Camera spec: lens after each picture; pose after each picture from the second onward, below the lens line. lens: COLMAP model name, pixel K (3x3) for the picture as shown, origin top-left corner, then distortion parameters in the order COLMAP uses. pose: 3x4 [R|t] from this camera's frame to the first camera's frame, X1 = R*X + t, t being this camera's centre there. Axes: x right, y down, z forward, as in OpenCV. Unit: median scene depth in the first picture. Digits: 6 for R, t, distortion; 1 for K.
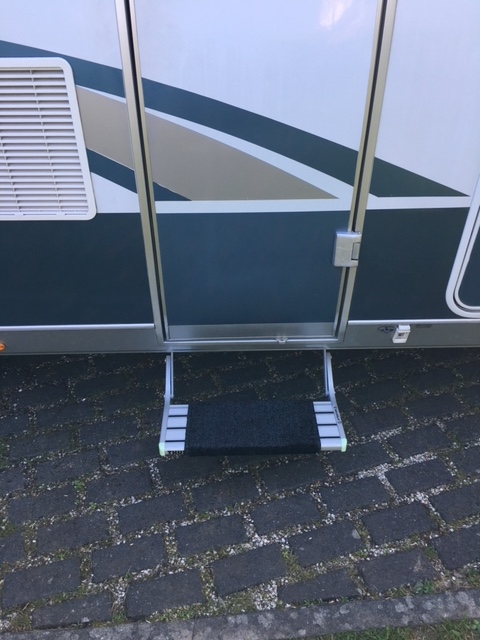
lens RADIAL K [[550.8, 0, 240.3], [0, 550.8, 324.7], [0, 0, 1]] dist [0.045670, -0.044033]
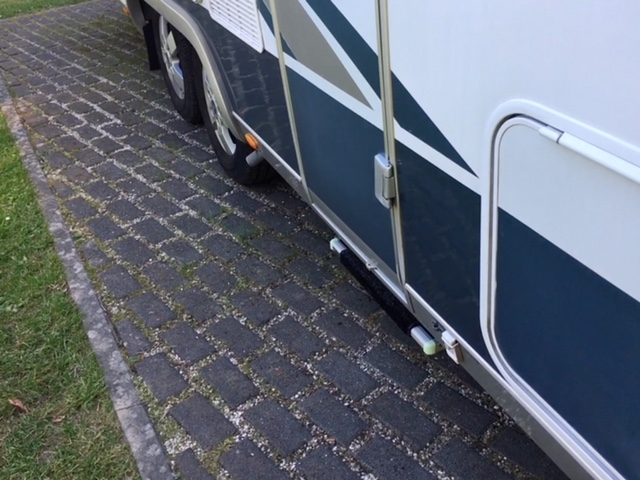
lens RADIAL K [[651.5, 0, 321.3], [0, 651.5, 235.8], [0, 0, 1]] dist [0.109324, 0.000000]
pose [[0.399596, 0.480155, -0.780880, 0.934593], [-0.454616, 0.843512, 0.286028, -0.302393], [0.796020, 0.240705, 0.555350, 0.454992]]
